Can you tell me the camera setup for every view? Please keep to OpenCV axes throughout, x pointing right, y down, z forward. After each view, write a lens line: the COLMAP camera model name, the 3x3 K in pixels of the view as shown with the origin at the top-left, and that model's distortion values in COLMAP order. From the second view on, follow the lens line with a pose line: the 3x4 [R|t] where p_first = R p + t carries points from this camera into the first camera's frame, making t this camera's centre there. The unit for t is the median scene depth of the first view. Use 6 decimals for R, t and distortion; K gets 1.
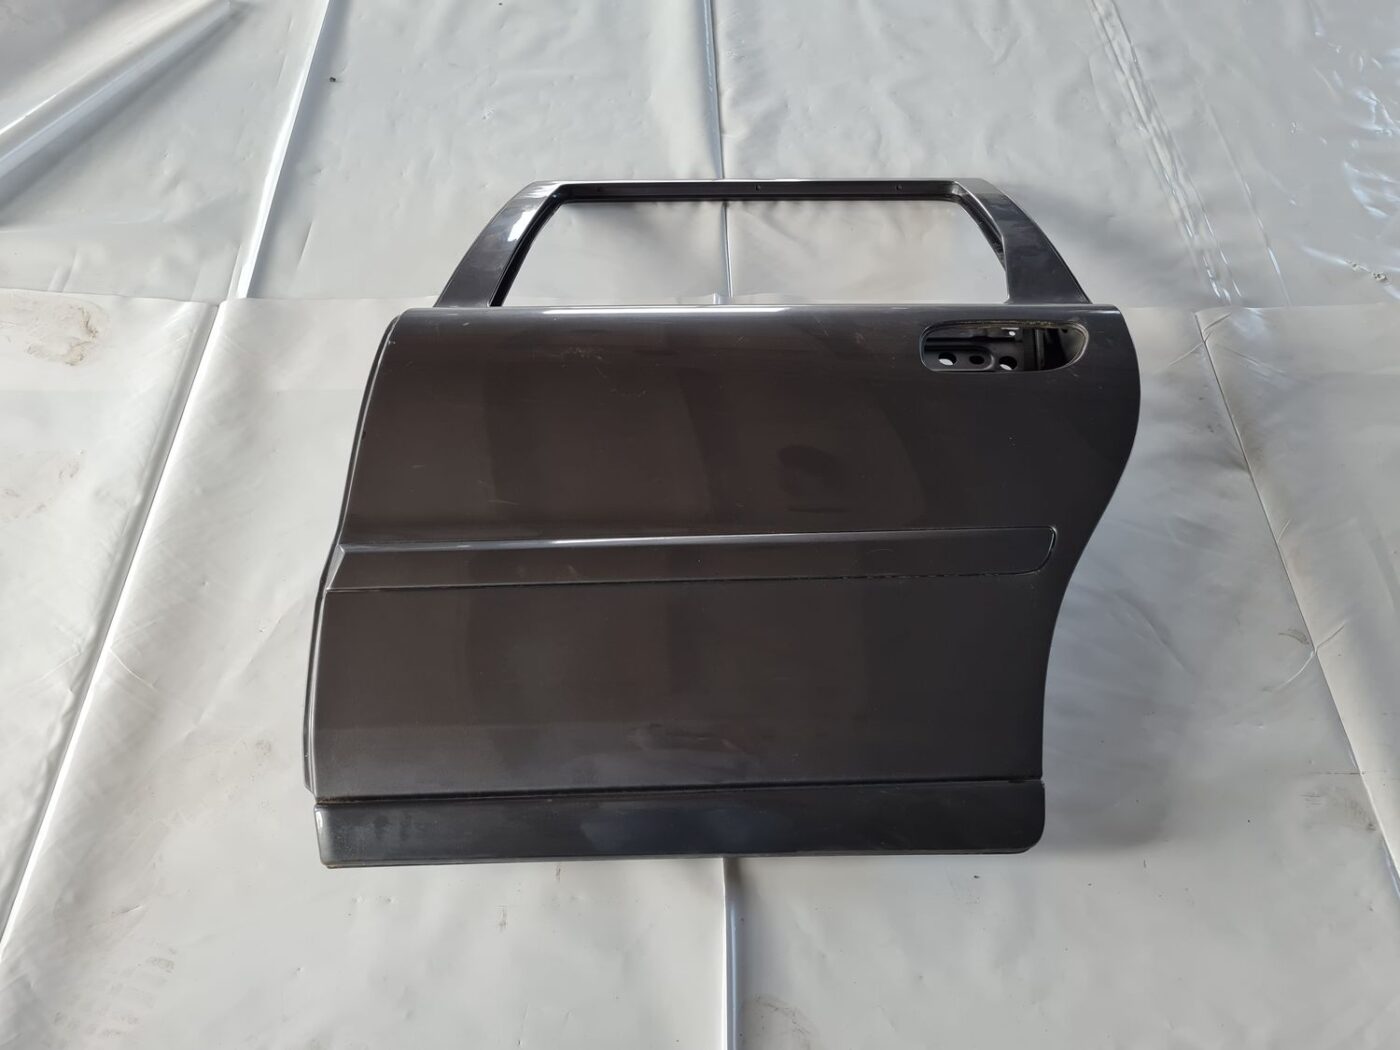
lens RADIAL K [[1052.0, 0, 683.4], [0, 1052.0, 526.3], [0, 0, 1]] dist [0.039560, -0.031307]
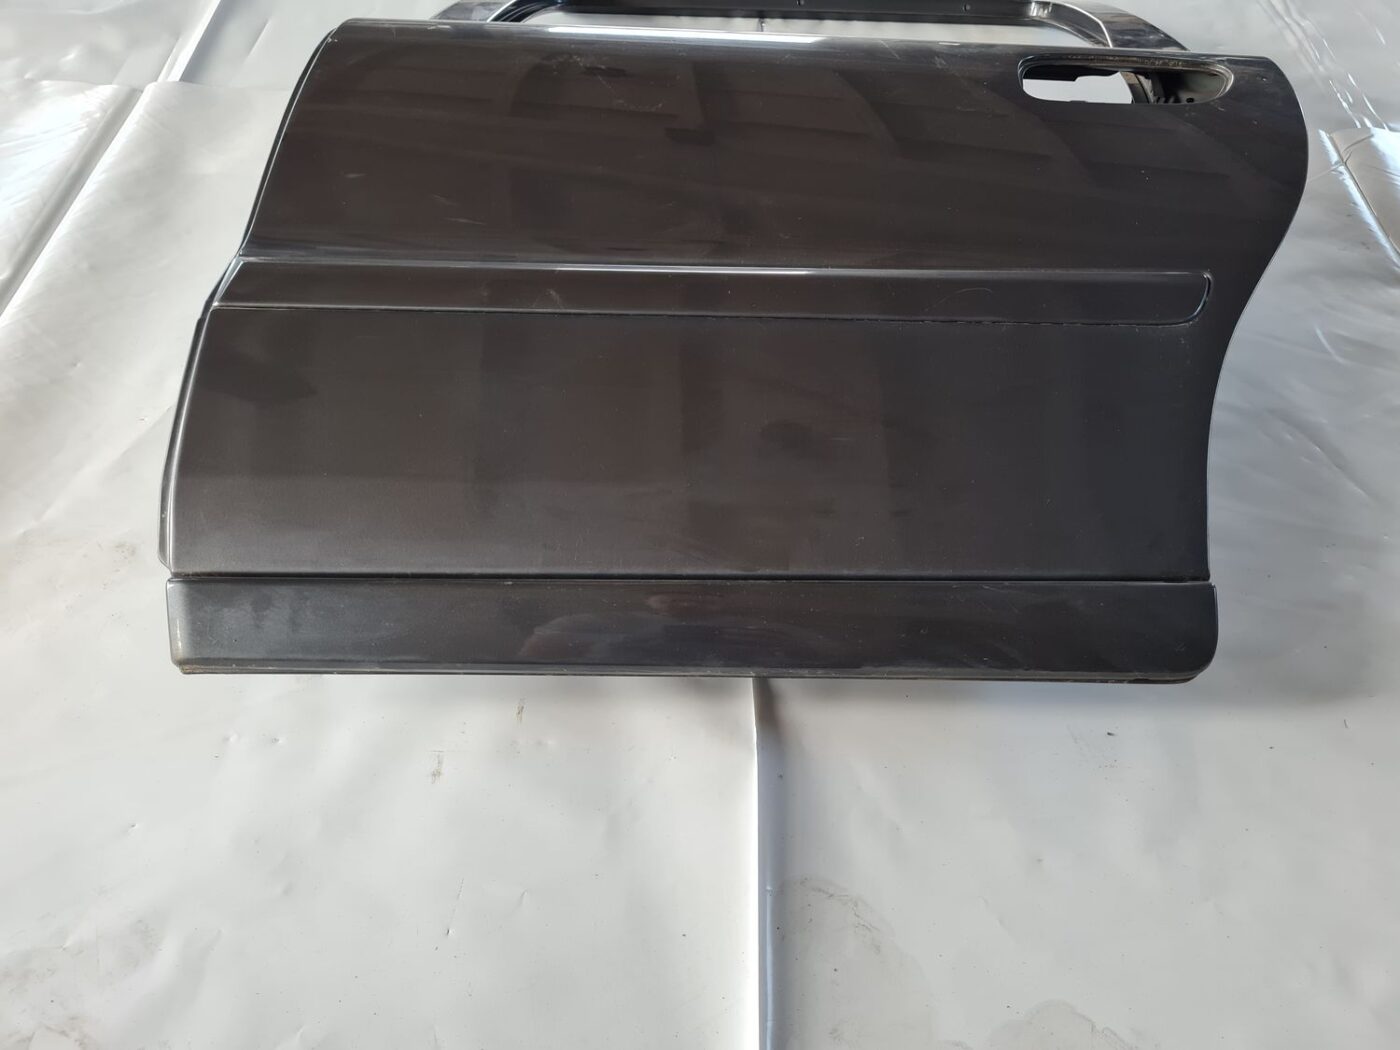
lens RADIAL K [[1061.0, 0, 700.0], [0, 1061.0, 525.0], [0, 0, 1]] dist [0.042266, -0.042652]
pose [[0.999653, 0.025887, 0.004920, -0.005083], [-0.025399, 0.996328, -0.081761, 0.262898], [-0.007018, 0.081608, 0.996640, 0.284346]]
